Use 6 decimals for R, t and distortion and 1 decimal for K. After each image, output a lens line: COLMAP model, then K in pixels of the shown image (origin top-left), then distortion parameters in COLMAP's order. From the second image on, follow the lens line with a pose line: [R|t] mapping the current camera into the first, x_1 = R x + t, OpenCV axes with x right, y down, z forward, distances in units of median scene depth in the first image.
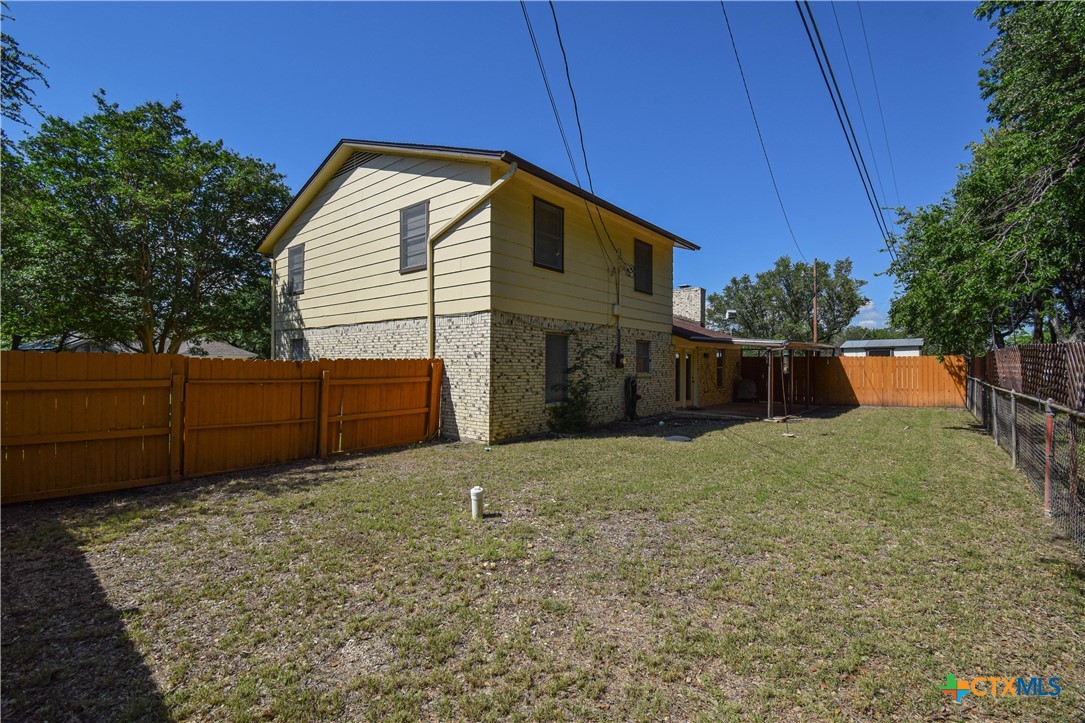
lens RADIAL K [[480.9, 0, 546.8], [0, 480.9, 358.6], [0, 0, 1]] dist [0.022718, -0.027682]
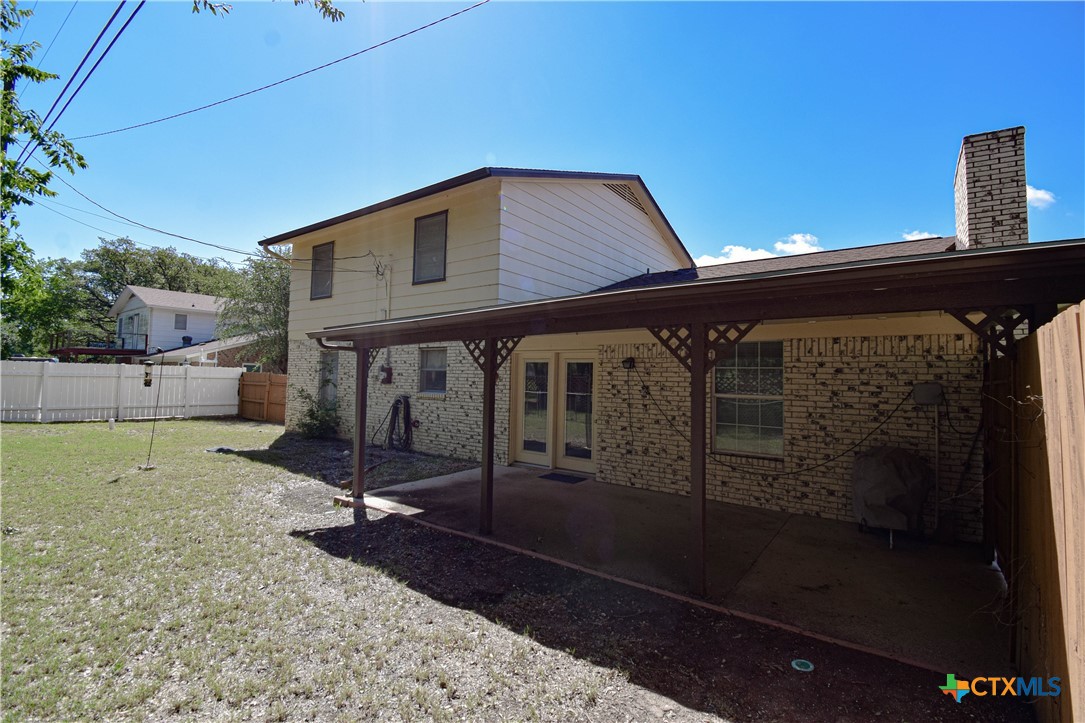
lens RADIAL K [[480.9, 0, 546.8], [0, 480.9, 358.6], [0, 0, 1]] dist [0.022718, -0.027682]
pose [[0.056371, -0.051881, -0.997061, 0.982455], [-0.012350, 0.998536, -0.052656, 0.015880], [0.998334, 0.015282, 0.055647, 1.193093]]
